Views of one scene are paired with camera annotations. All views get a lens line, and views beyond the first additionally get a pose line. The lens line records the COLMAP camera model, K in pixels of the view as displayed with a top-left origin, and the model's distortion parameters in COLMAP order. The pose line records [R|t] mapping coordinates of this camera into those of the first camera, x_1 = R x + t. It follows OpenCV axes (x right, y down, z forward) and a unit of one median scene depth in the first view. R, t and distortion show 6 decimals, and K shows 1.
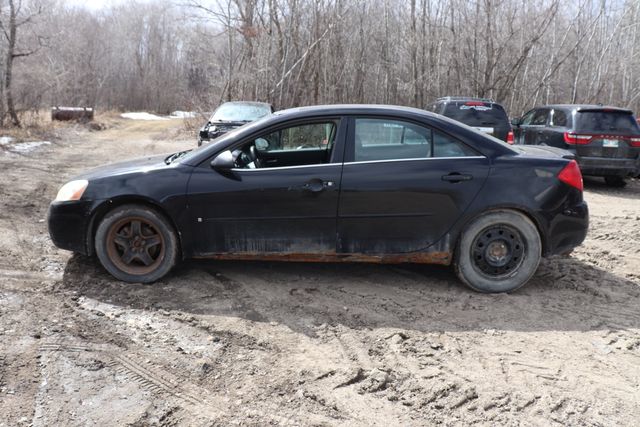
lens RADIAL K [[524.6, 0, 319.3], [0, 524.6, 208.5], [0, 0, 1]] dist [-0.165599, 0.141500]
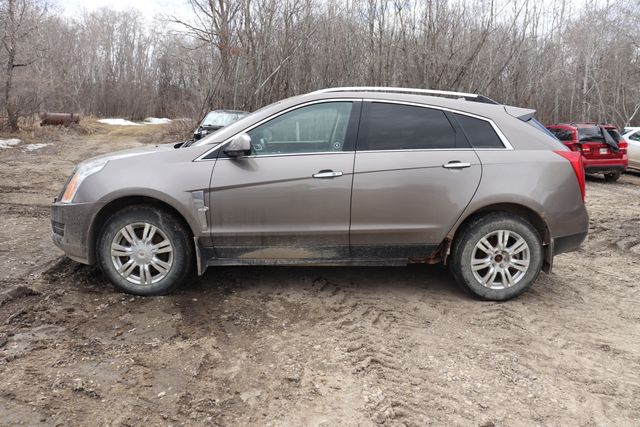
lens RADIAL K [[524.6, 0, 323.0], [0, 524.6, 214.5], [0, 0, 1]] dist [-0.165599, 0.141500]
pose [[0.997478, -0.004870, 0.070812, -0.008899], [0.005024, 0.999985, -0.001992, 0.019976], [-0.070801, 0.002343, 0.997488, -0.104957]]
